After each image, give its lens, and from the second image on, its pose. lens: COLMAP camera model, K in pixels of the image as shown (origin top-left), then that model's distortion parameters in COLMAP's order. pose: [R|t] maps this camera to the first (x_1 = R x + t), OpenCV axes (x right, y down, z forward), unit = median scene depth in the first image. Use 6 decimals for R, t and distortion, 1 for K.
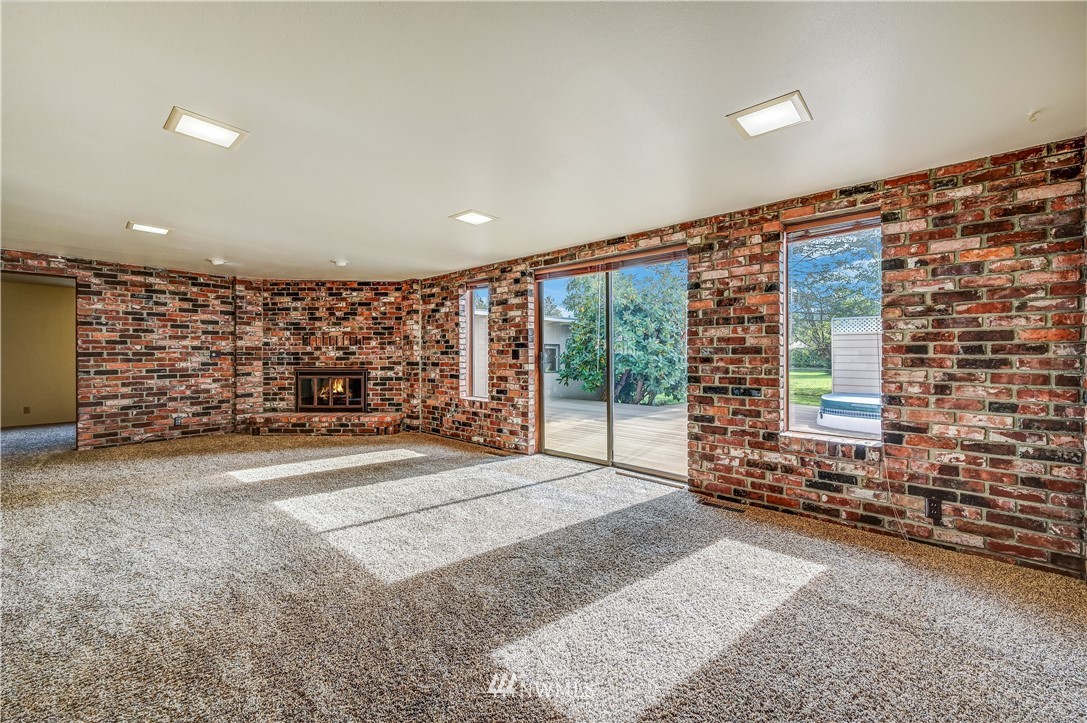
lens RADIAL K [[430.3, 0, 540.2], [0, 430.3, 356.6], [0, 0, 1]] dist [-0.000272, -0.000094]
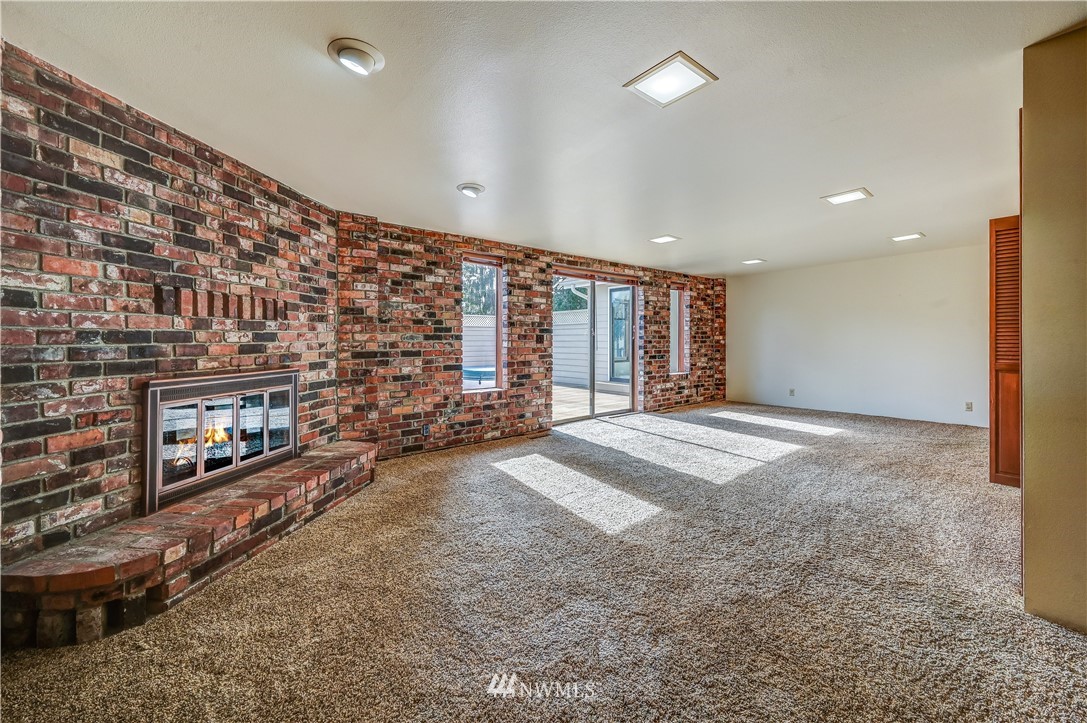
lens RADIAL K [[430.3, 0, 540.2], [0, 430.3, 356.6], [0, 0, 1]] dist [-0.000272, -0.000094]
pose [[0.137666, -0.036525, 0.989805, -0.915831], [0.010490, 0.999318, 0.035417, -0.000095], [-0.990423, 0.005507, 0.137955, 0.703567]]
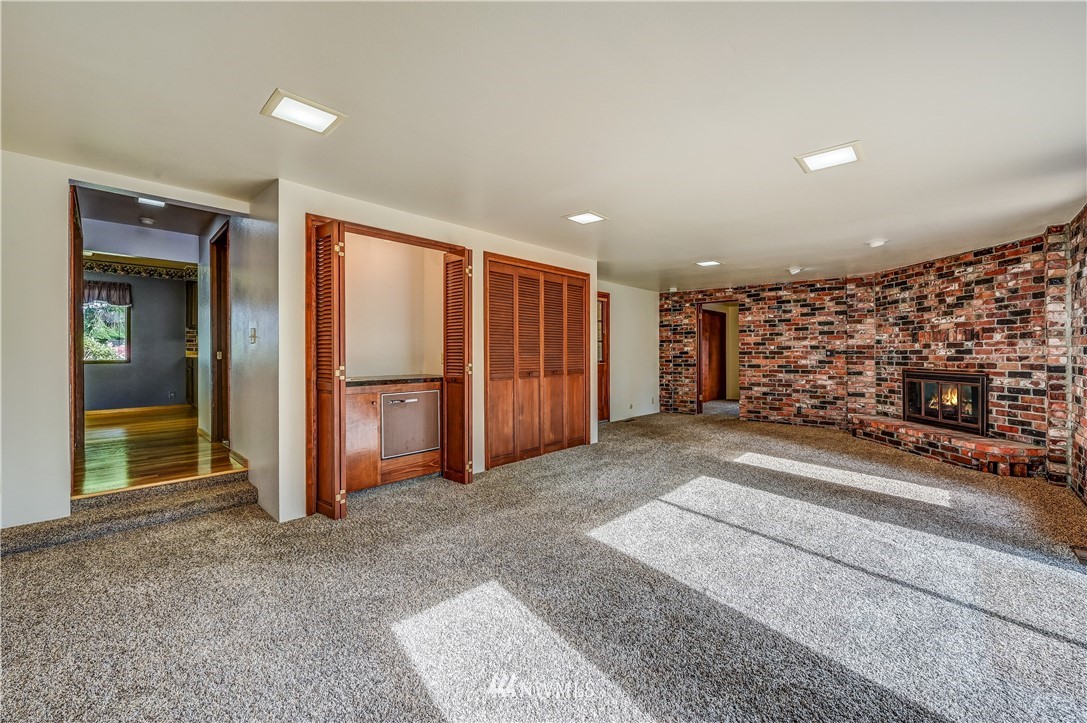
lens RADIAL K [[430.3, 0, 540.2], [0, 430.3, 356.6], [0, 0, 1]] dist [-0.000272, -0.000094]
pose [[-0.031003, 0.009744, -0.999472, 0.337457], [-0.002165, 0.999949, 0.009816, -0.005276], [0.999517, 0.002468, -0.030980, 0.323156]]
